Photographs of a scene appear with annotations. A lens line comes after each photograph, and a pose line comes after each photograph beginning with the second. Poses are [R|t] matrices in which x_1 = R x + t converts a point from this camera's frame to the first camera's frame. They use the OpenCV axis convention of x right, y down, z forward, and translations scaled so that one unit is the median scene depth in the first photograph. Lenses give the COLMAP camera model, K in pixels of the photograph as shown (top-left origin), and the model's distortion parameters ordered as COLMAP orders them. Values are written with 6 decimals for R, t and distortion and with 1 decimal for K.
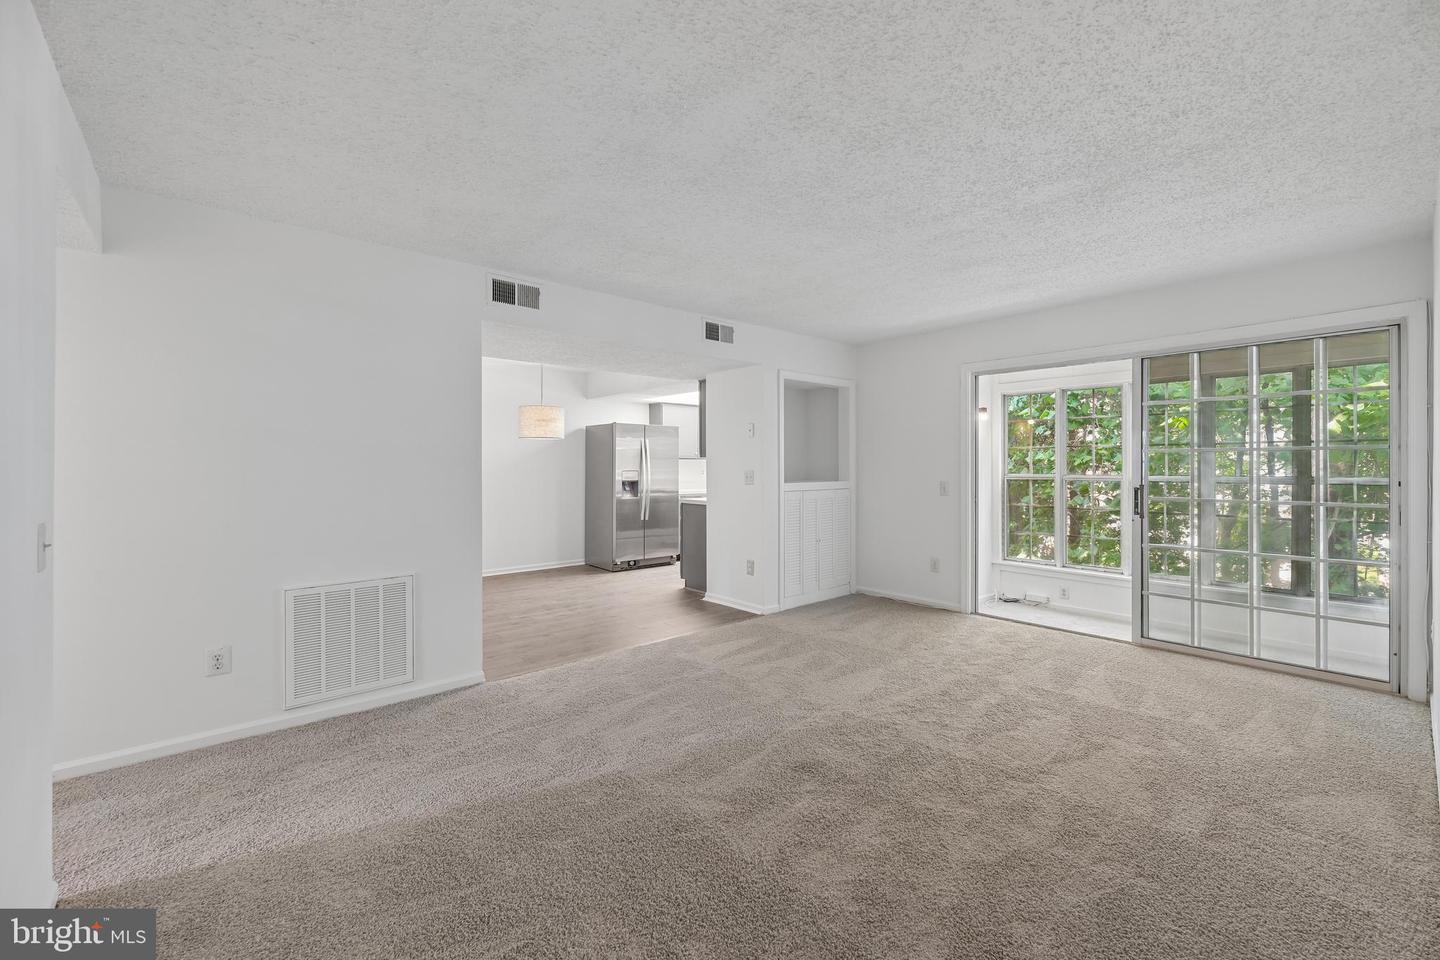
lens RADIAL K [[583.0, 0, 731.4], [0, 583.0, 468.1], [0, 0, 1]] dist [0.000528, -0.000401]
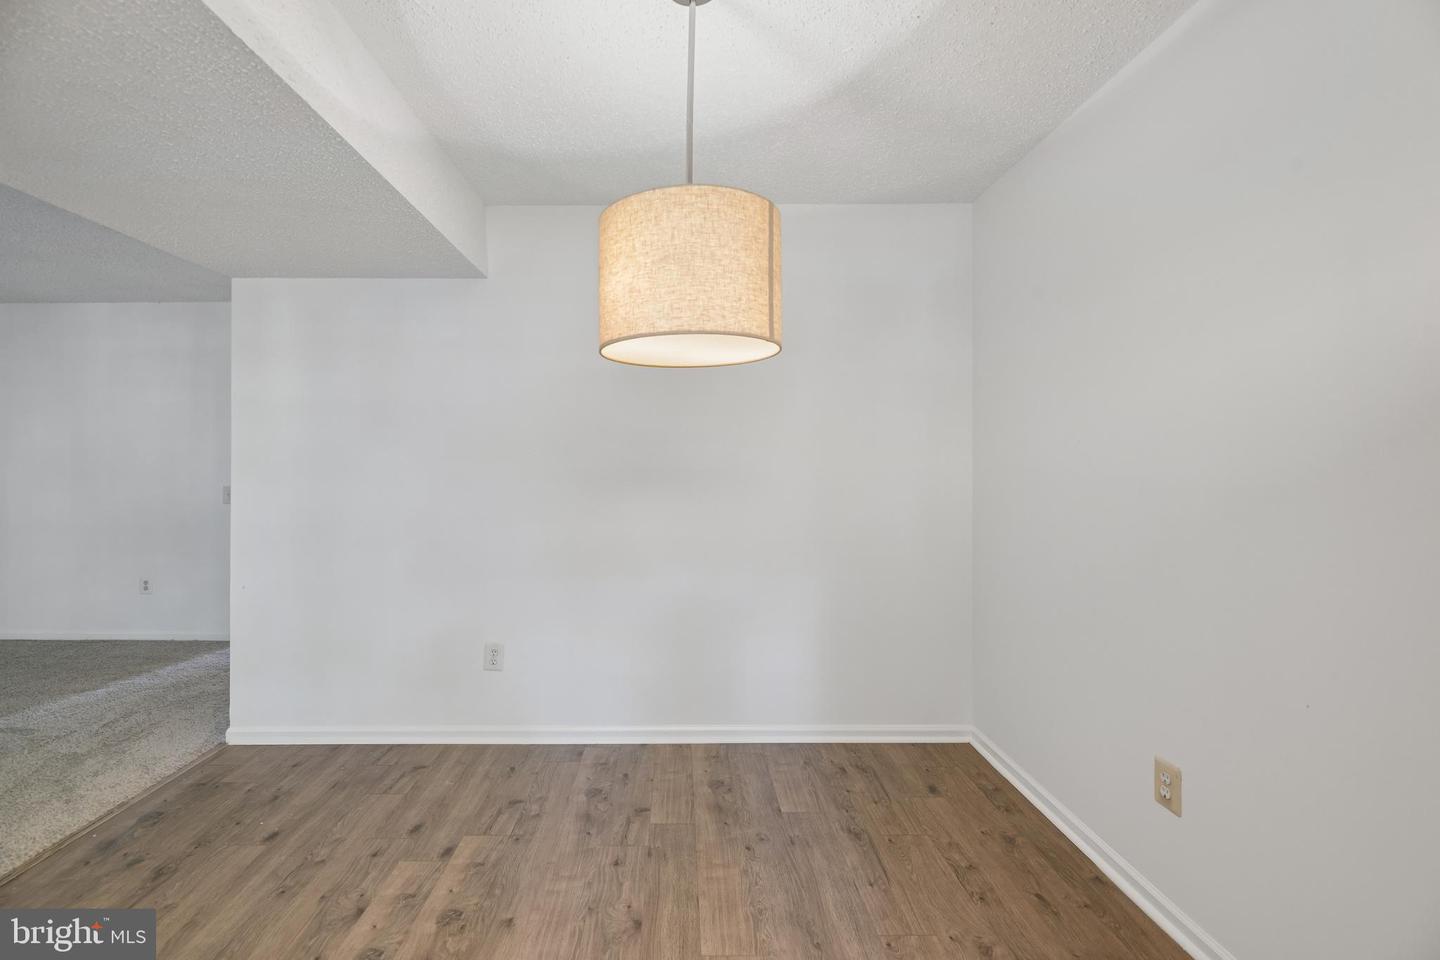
lens RADIAL K [[592.0, 0, 671.9], [0, 592.0, 465.1], [0, 0, 1]] dist [0.012073, -0.011611]
pose [[-0.667113, 0.002682, -0.744952, -0.167705], [-0.000898, 0.999990, 0.004405, -0.006181], [0.744956, 0.003608, -0.667104, 1.428049]]
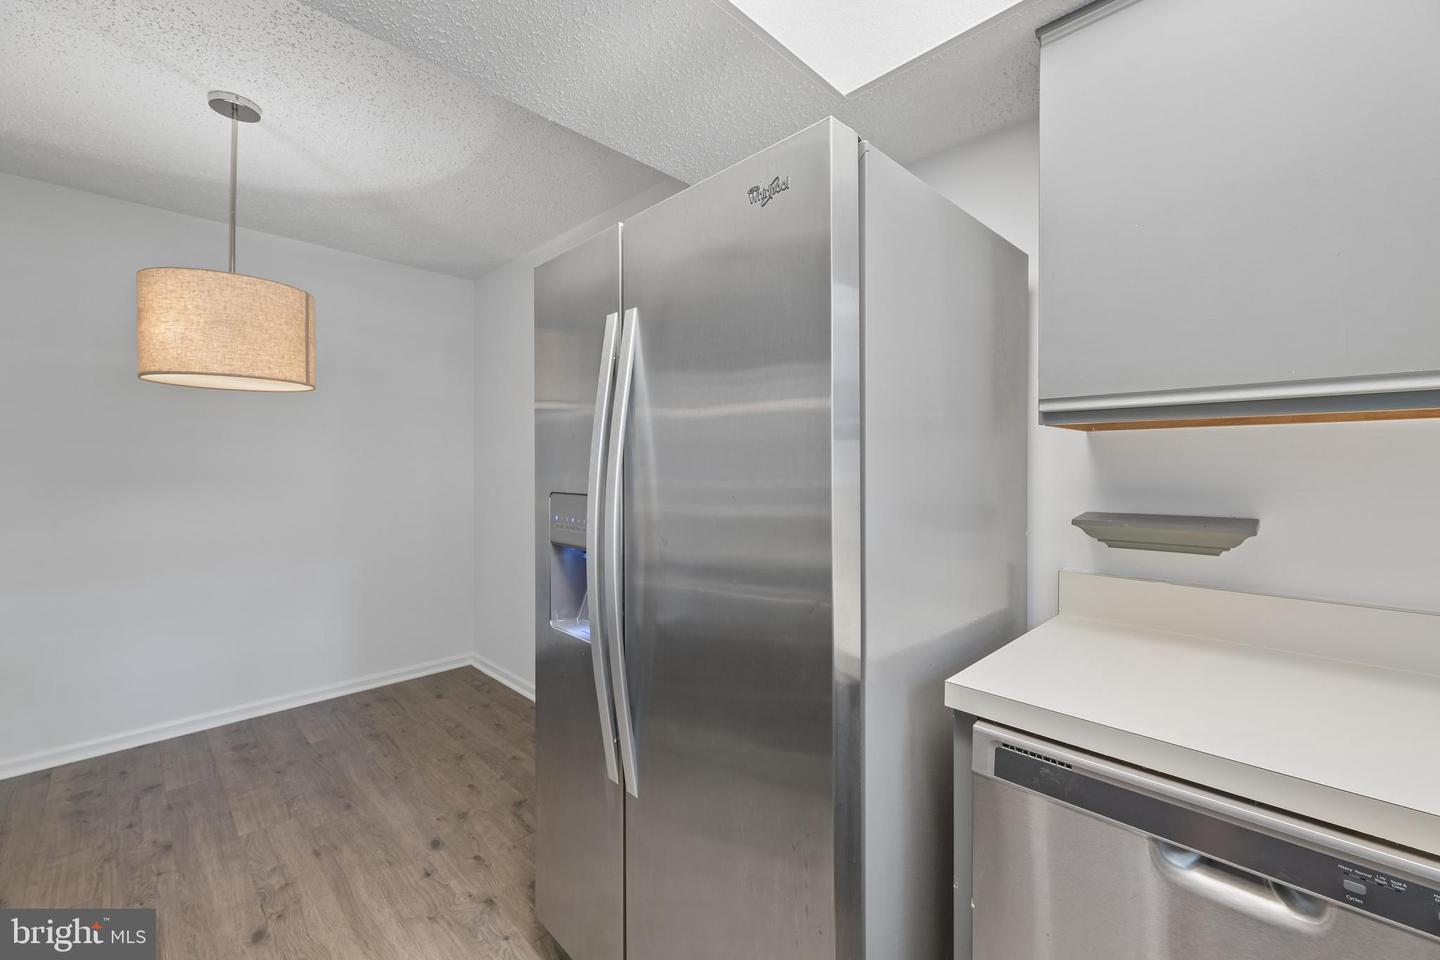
lens RADIAL K [[583.0, 0, 731.4], [0, 583.0, 468.1], [0, 0, 1]] dist [0.000528, -0.000401]
pose [[0.088350, 0.003866, -0.996082, 0.031589], [-0.009006, 0.999955, 0.003082, -0.008219], [0.996049, 0.008698, 0.088380, 1.540032]]
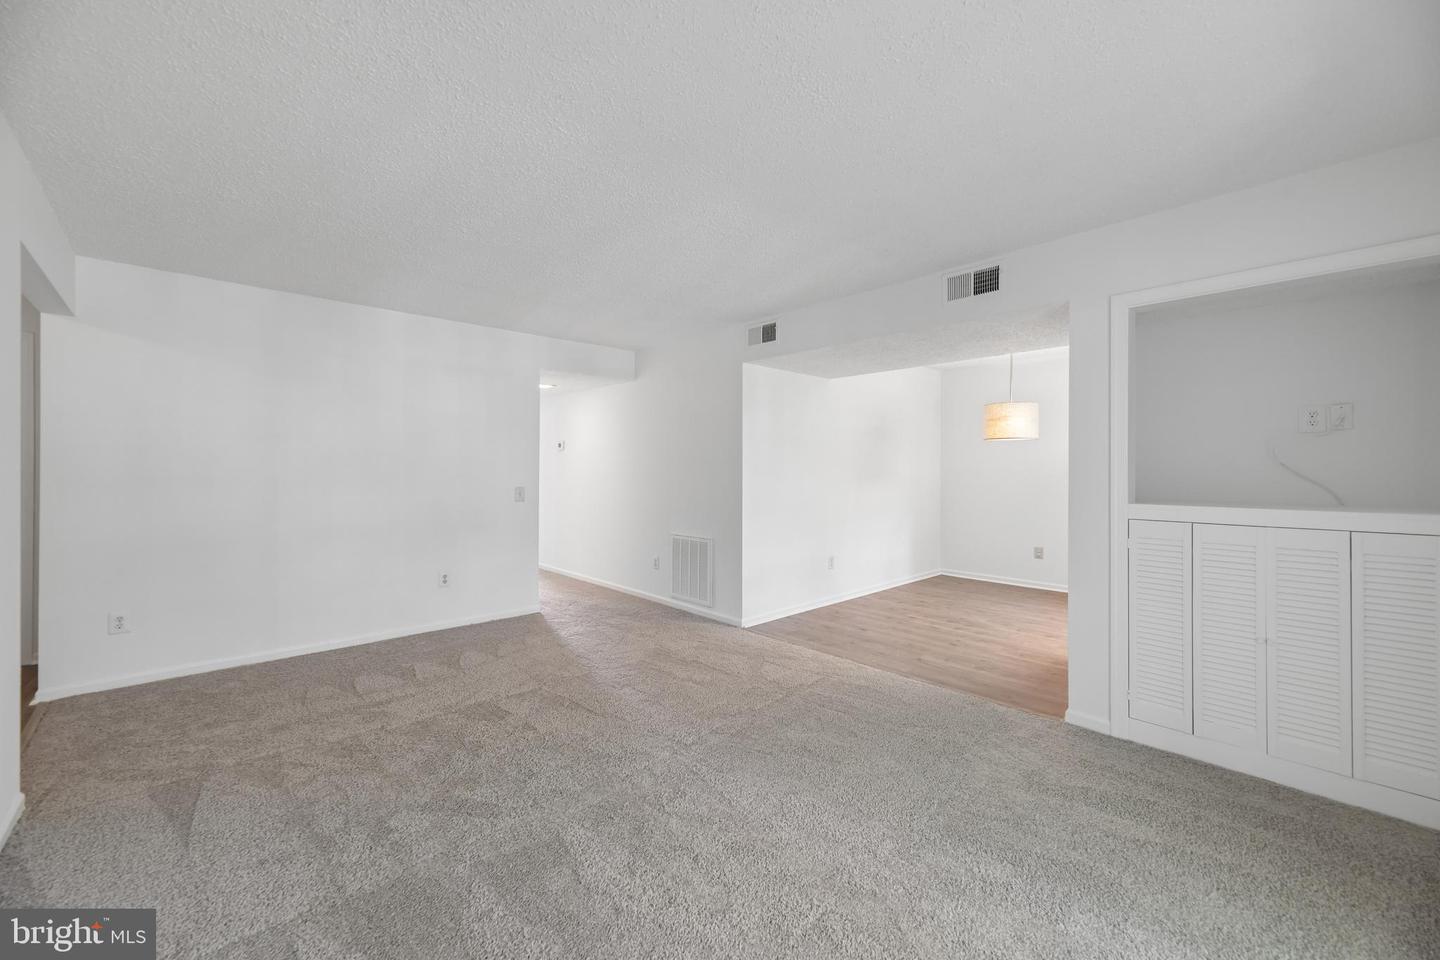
lens RADIAL K [[575.9, 0, 720.4], [0, 575.9, 468.0], [0, 0, 1]] dist [0.030425, -0.006146]
pose [[0.033704, -0.001688, -0.999430, 0.670574], [-0.005756, 0.999982, -0.001883, -0.002983], [0.999415, 0.005816, 0.033693, 0.651804]]
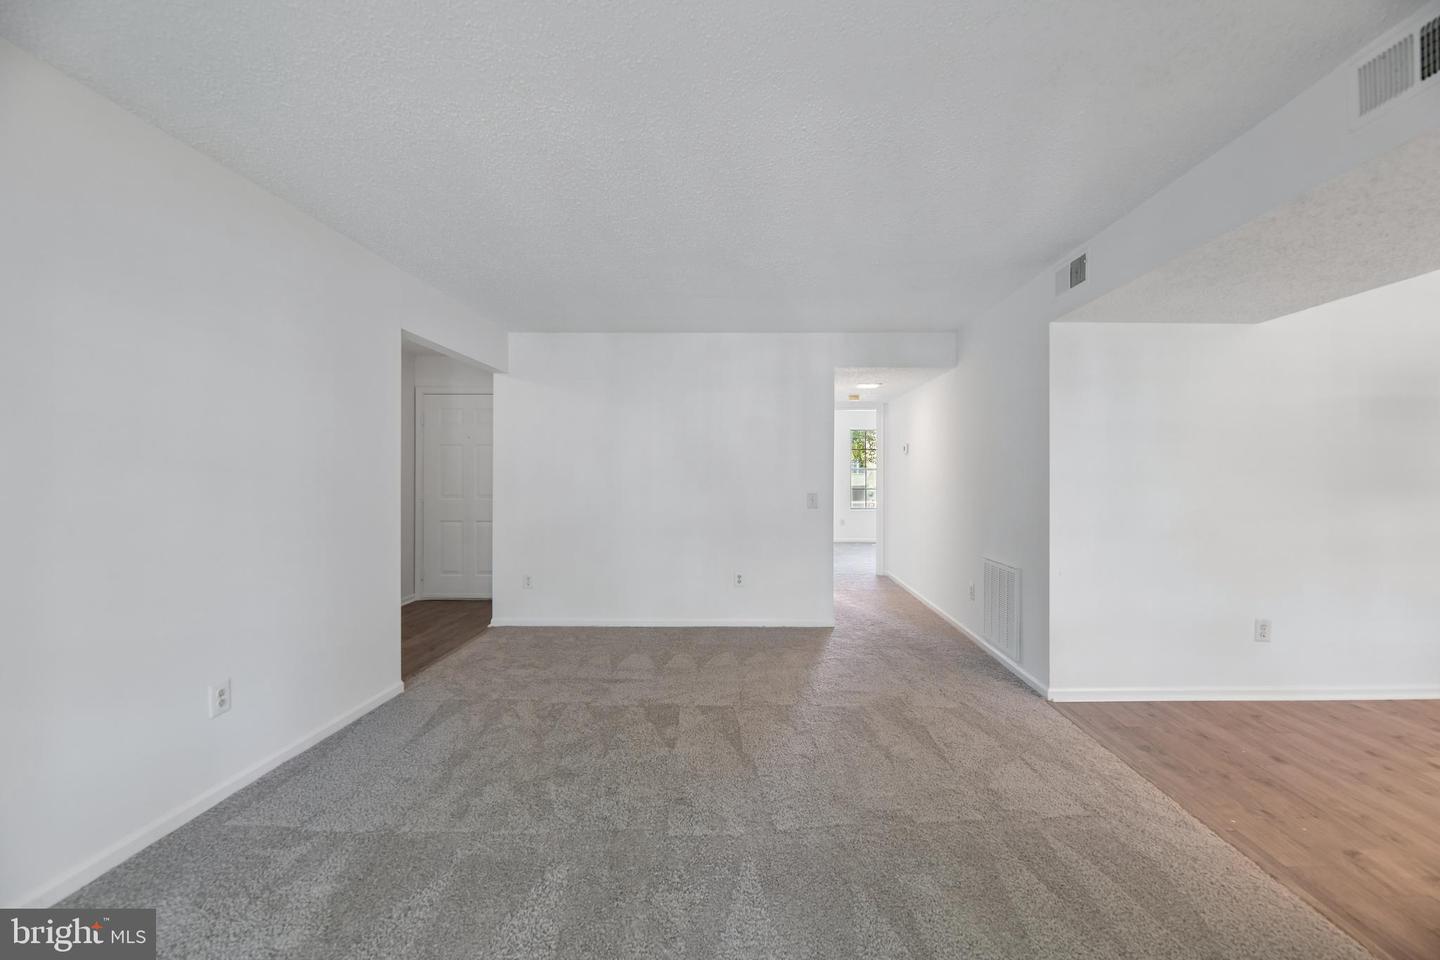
lens RADIAL K [[587.2, 0, 749.9], [0, 587.2, 470.9], [0, 0, 1]] dist [0.002148, -0.000892]
pose [[-0.656638, -0.004524, -0.754192, 0.453960], [-0.003473, 0.999990, -0.002975, -0.003619], [0.754198, 0.000666, -0.656647, 0.914034]]
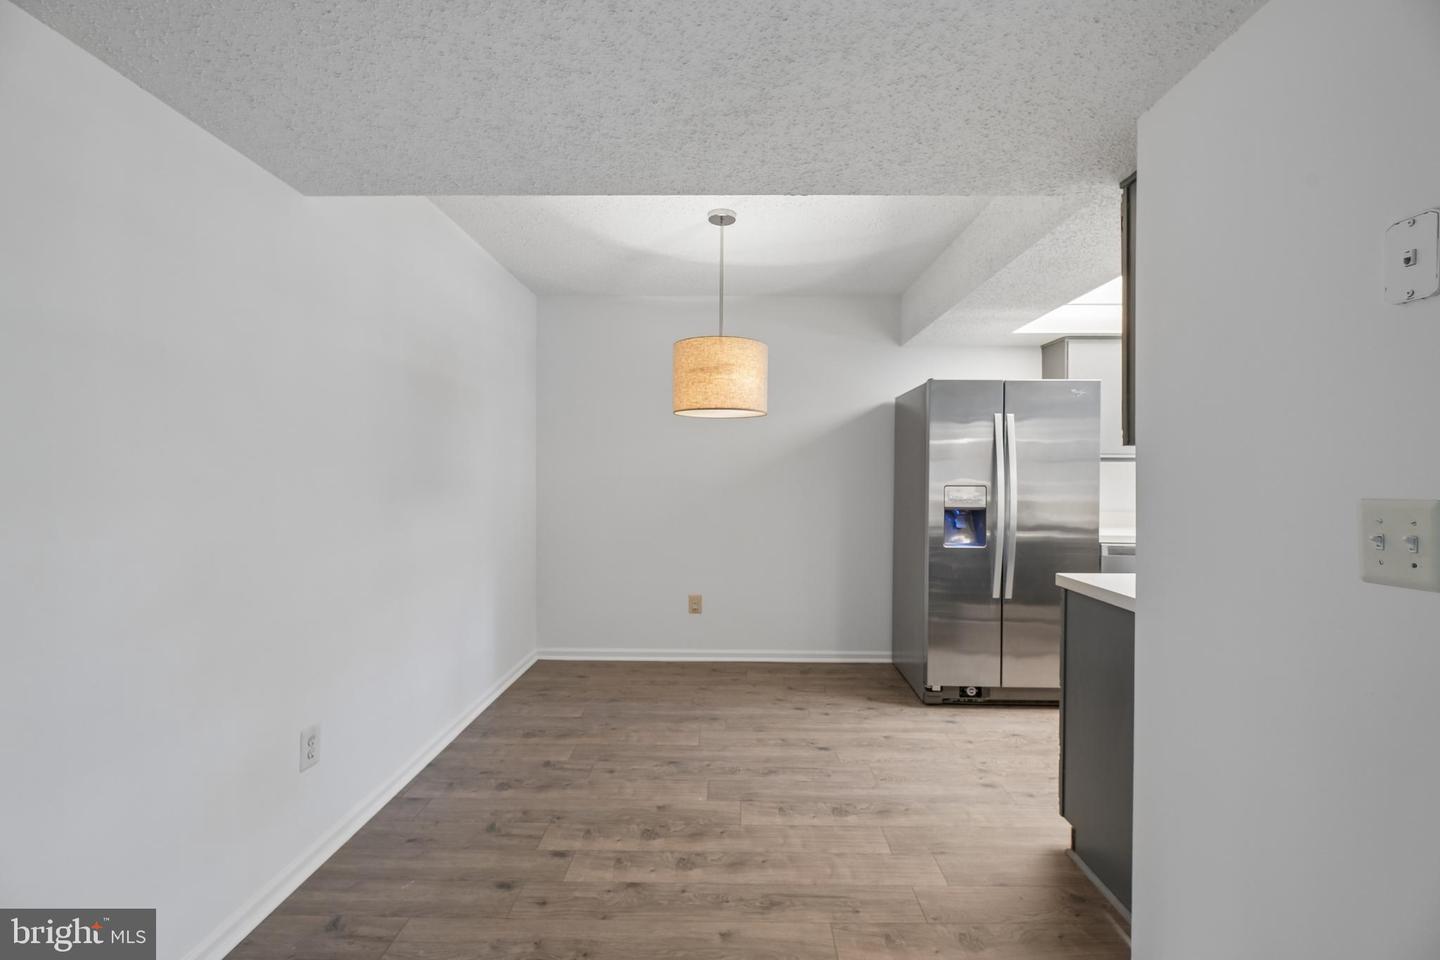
lens RADIAL K [[613.6, 0, 736.8], [0, 613.6, 478.7], [0, 0, 1]] dist [-0.006831, -0.000340]
pose [[0.752971, 0.009858, -0.657980, 0.002201], [-0.009004, 0.999949, 0.004677, -0.001352], [0.657993, 0.002403, 0.753021, 0.794664]]
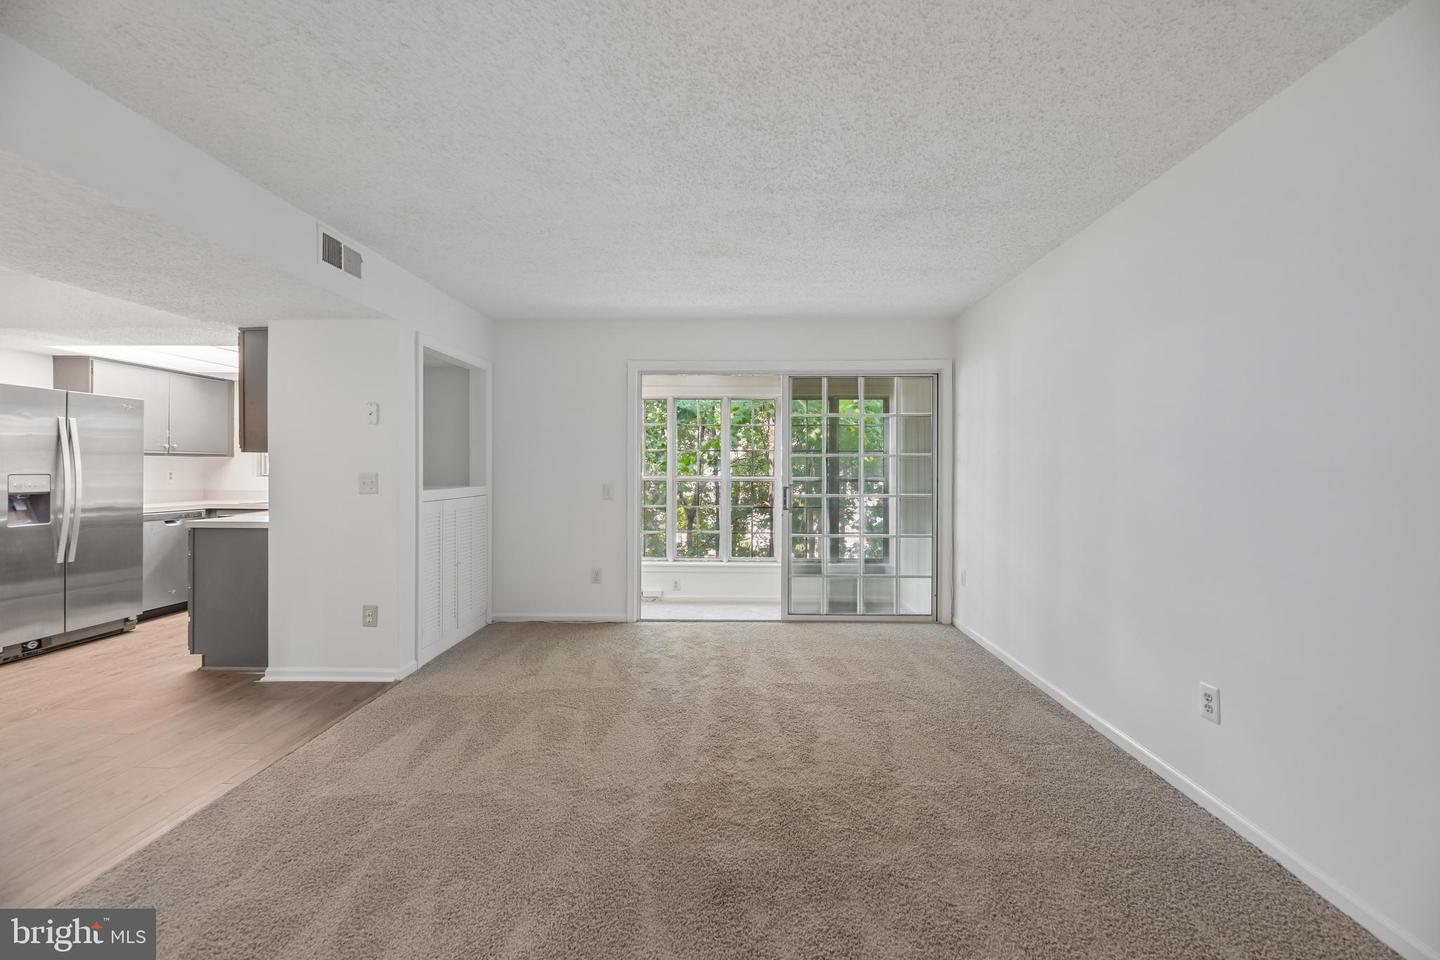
lens RADIAL K [[573.3, 0, 714.9], [0, 573.3, 468.2], [0, 0, 1]] dist [-0.000877, -0.000874]
pose [[0.677927, 0.004084, 0.735118, -0.198214], [-0.001181, 0.999989, -0.004466, 0.001436], [-0.735128, 0.002159, 0.677925, 0.268459]]
